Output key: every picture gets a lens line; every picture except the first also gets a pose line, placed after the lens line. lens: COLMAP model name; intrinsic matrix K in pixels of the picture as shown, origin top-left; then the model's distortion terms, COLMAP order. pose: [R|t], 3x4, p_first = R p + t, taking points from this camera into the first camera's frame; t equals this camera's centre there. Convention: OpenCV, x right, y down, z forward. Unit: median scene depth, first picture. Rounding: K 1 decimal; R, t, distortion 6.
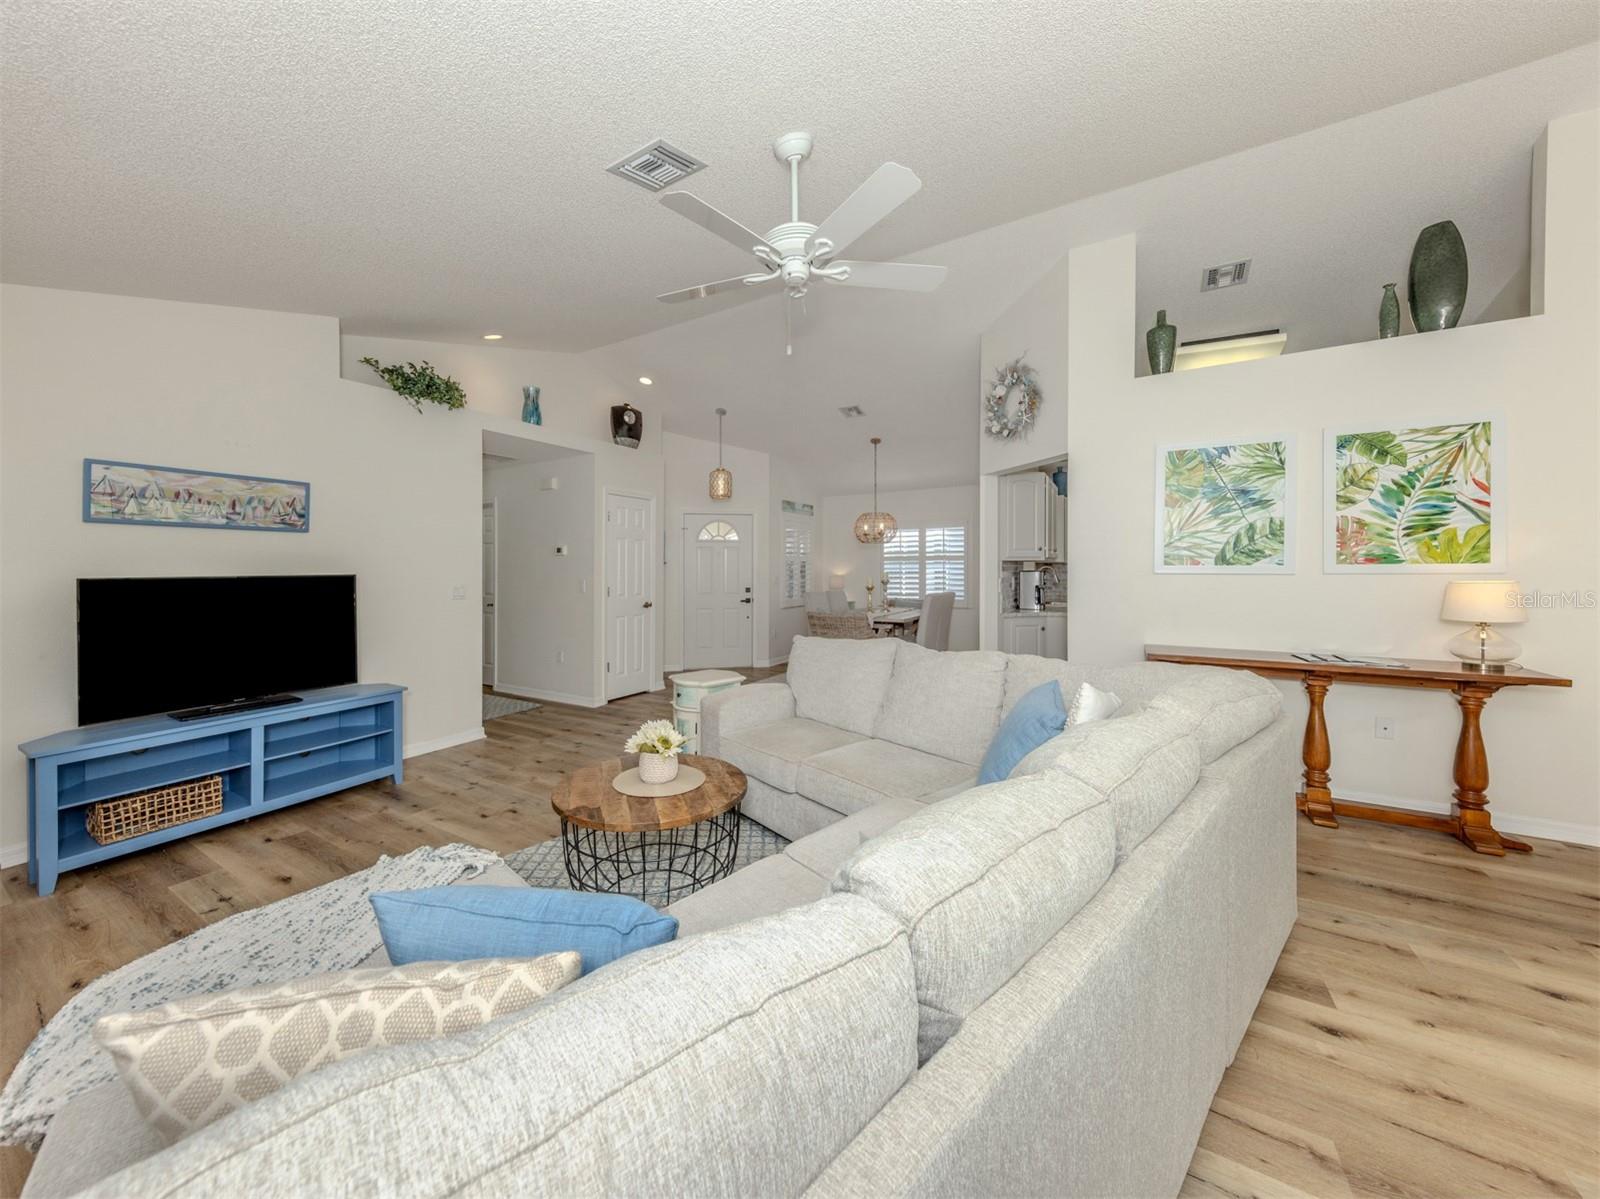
lens RADIAL K [[579.8, 0, 764.4], [0, 579.8, 577.3], [0, 0, 1]] dist [-0.005074, -0.000023]
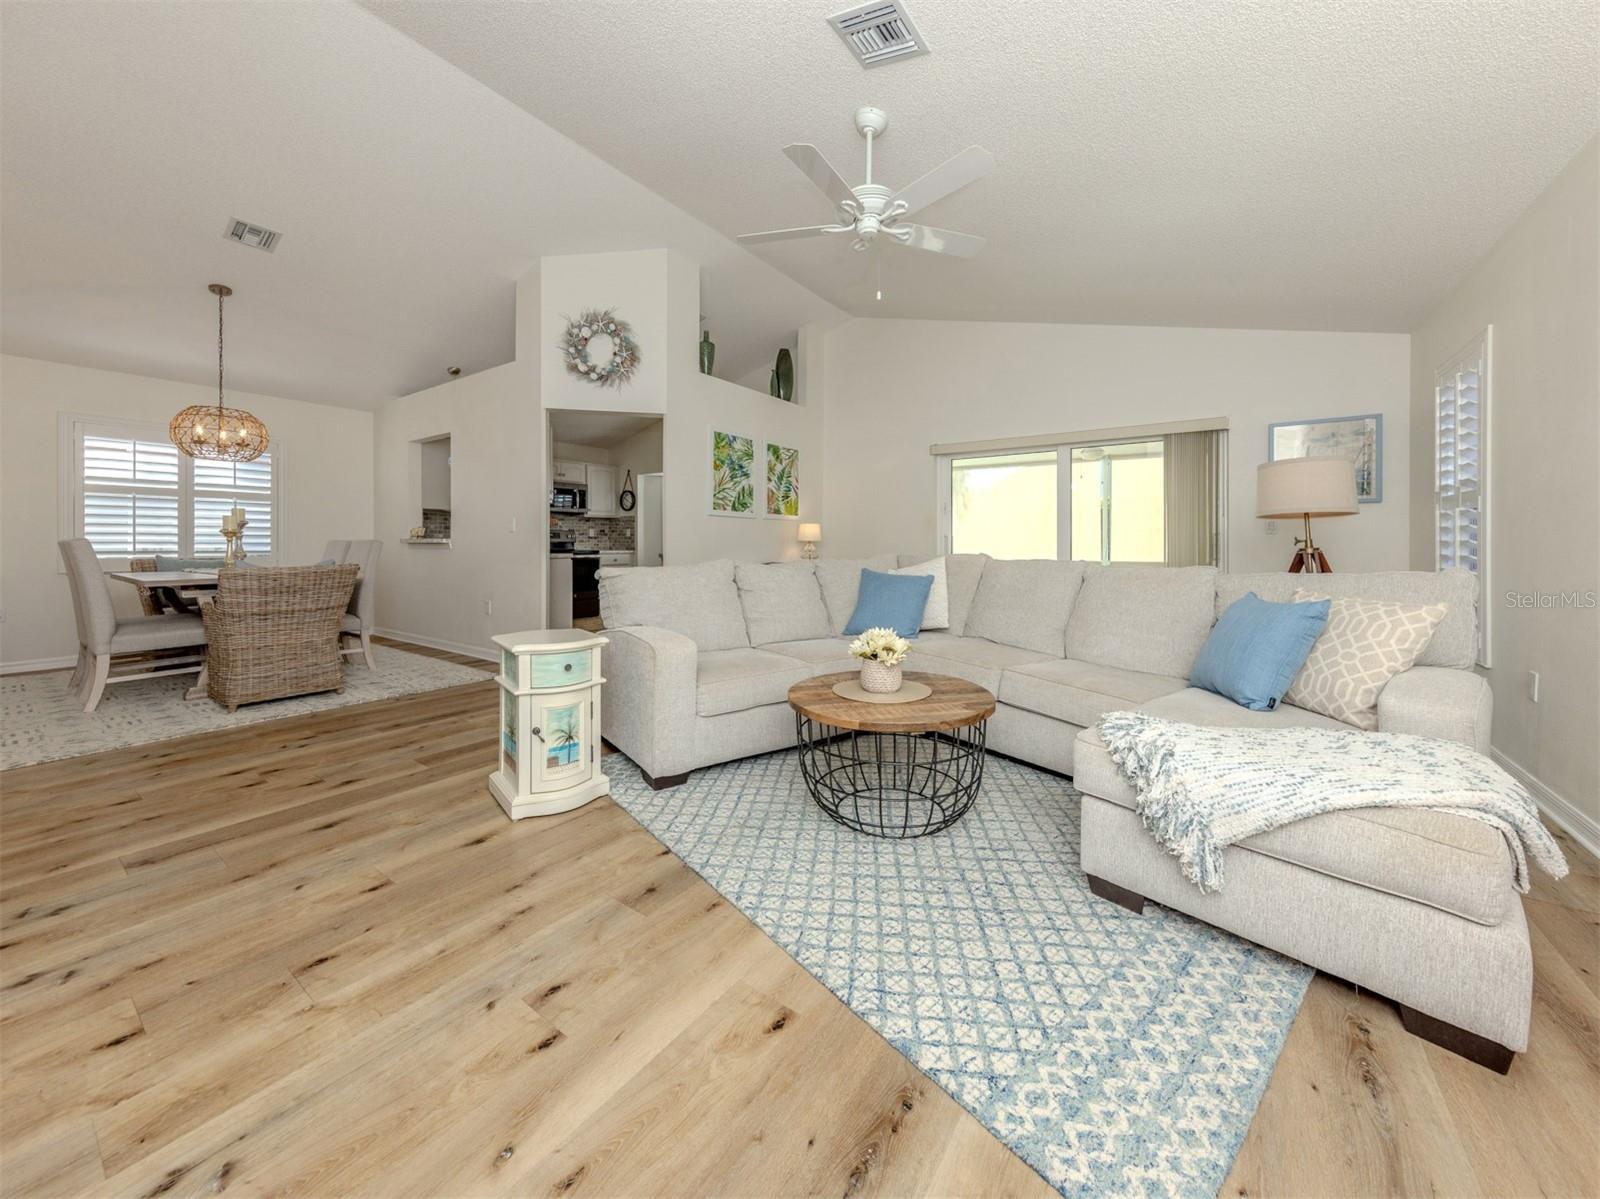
lens RADIAL K [[586.1, 0, 802.6], [0, 586.1, 543.7], [0, 0, 1]] dist [0.007984, -0.000055]
pose [[0.053418, 0.007056, 0.998547, -0.752011], [0.011584, 0.999903, -0.007685, 0.077903], [-0.998505, 0.011977, 0.053331, 0.701874]]
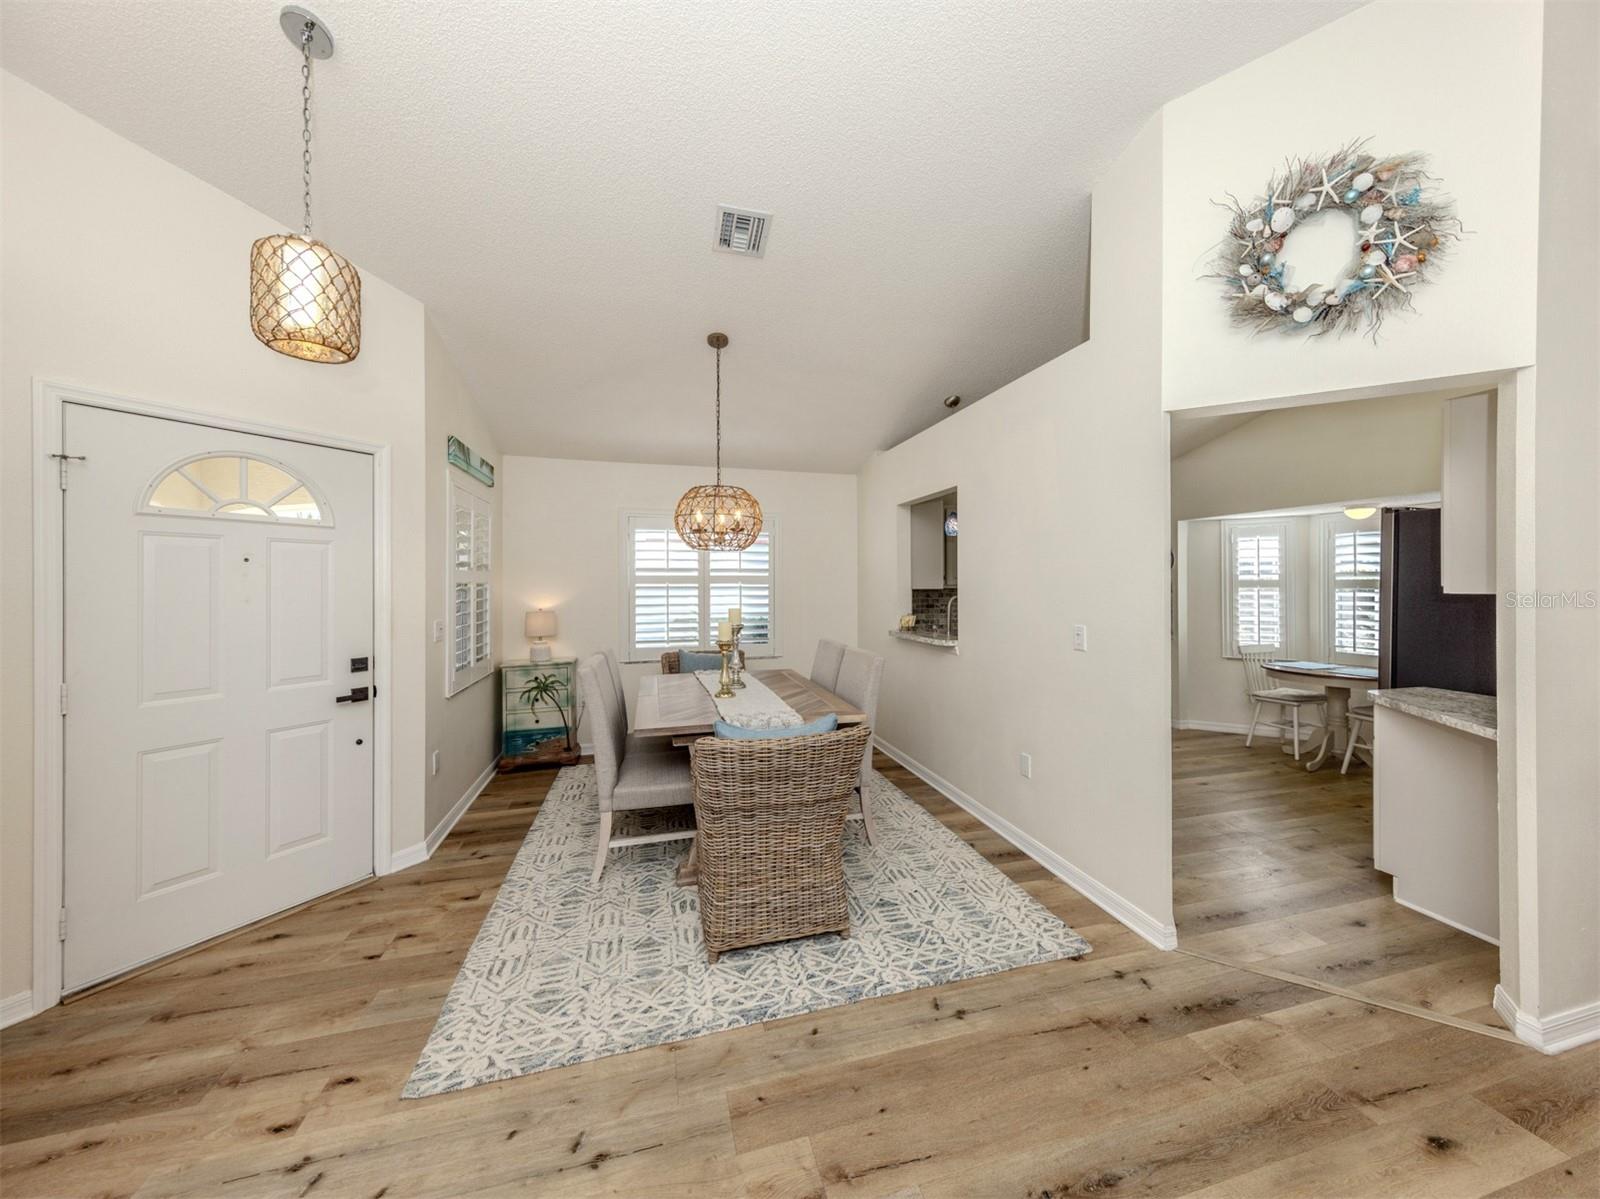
lens RADIAL K [[562.6, 0, 793.7], [0, 562.6, 575.3], [0, 0, 1]] dist [0.006016, -0.000345]
pose [[0.685831, 0.015318, 0.727600, -0.212345], [0.007537, 0.999575, -0.028149, -0.046043], [-0.727722, 0.024789, 0.685424, 1.214887]]
